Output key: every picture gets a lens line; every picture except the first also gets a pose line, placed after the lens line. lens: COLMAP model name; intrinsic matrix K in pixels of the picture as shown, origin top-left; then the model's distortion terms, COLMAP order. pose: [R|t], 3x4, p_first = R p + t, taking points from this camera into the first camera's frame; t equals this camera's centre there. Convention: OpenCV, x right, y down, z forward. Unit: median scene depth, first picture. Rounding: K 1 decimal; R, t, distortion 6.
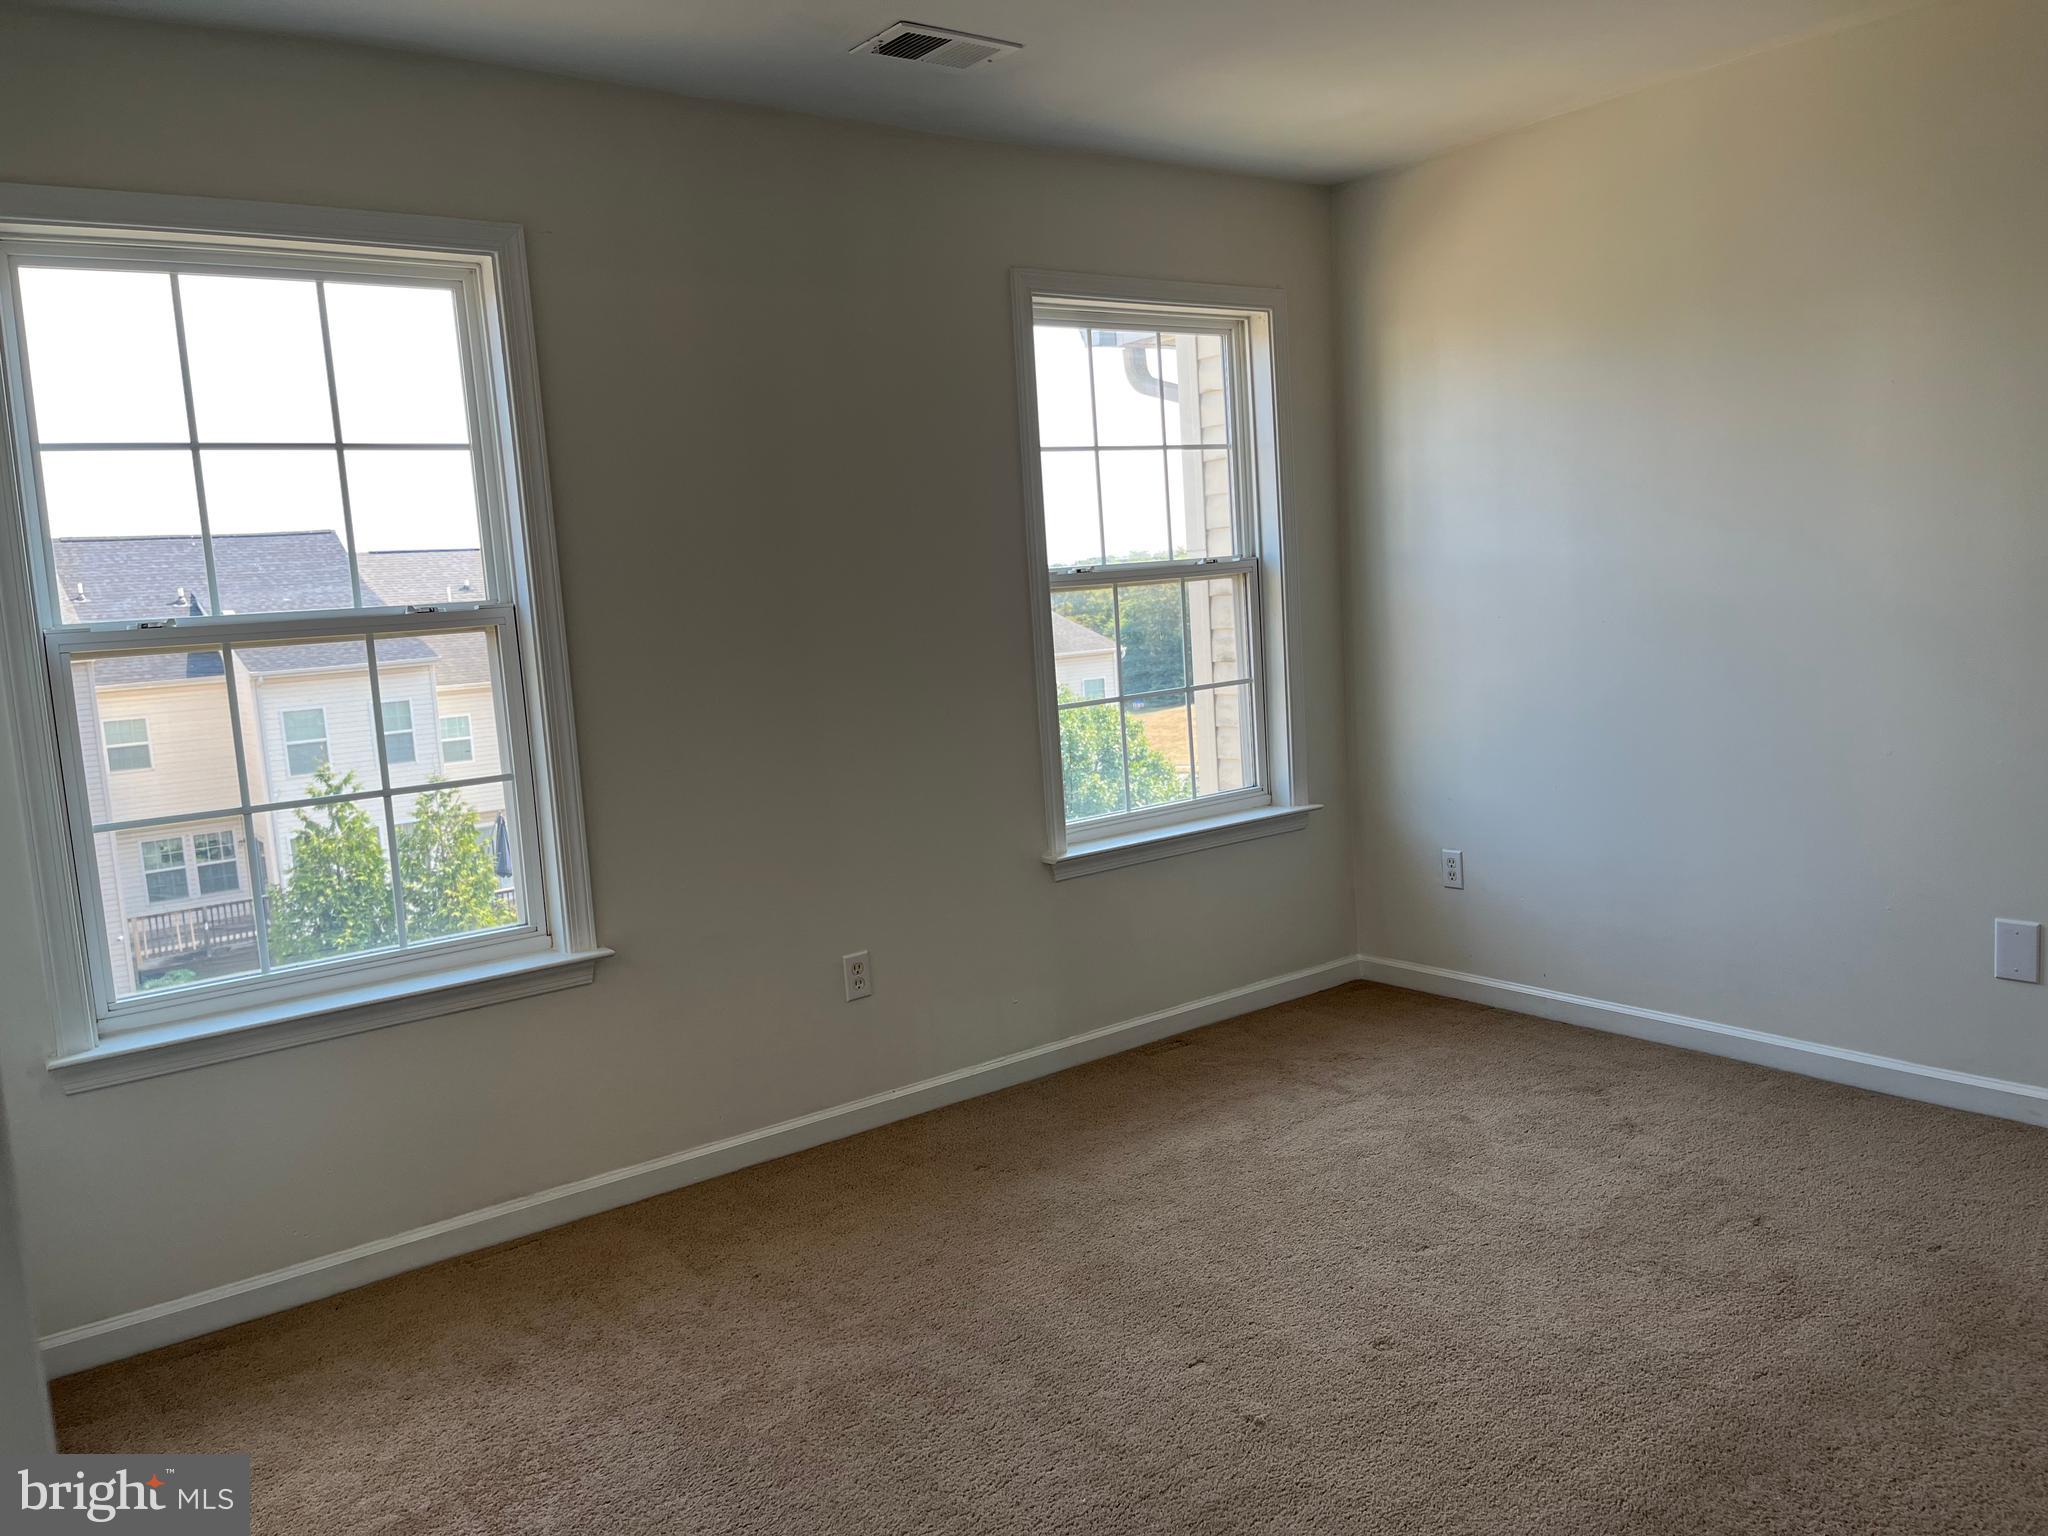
lens RADIAL K [[1377.5, 0, 1024.7], [0, 1377.5, 711.0], [0, 0, 1]] dist [0.045077, -0.034134]
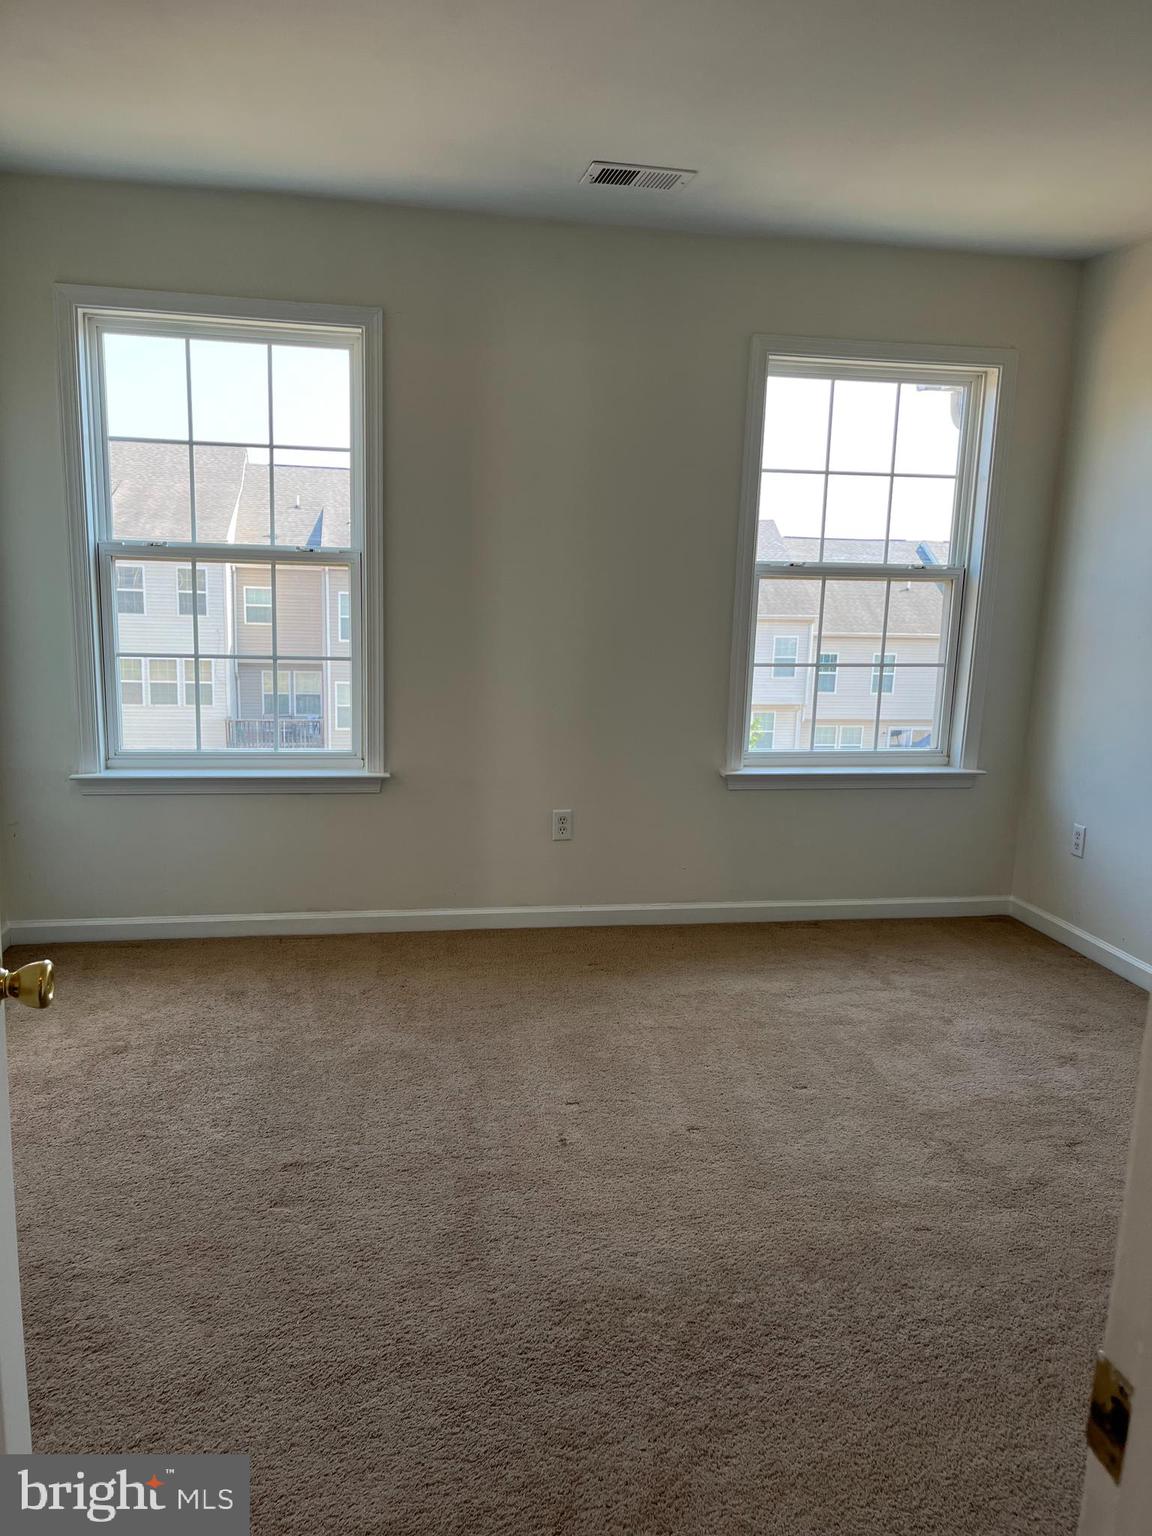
lens RADIAL K [[1016.1, 0, 575.5], [0, 1016.1, 719.0], [0, 0, 1]] dist [0.022302, -0.000264]
pose [[0.911124, 0.151035, -0.383459, 0.315066], [-0.126102, 0.987971, 0.089510, -0.020785], [0.392366, -0.033200, 0.919210, 0.012154]]
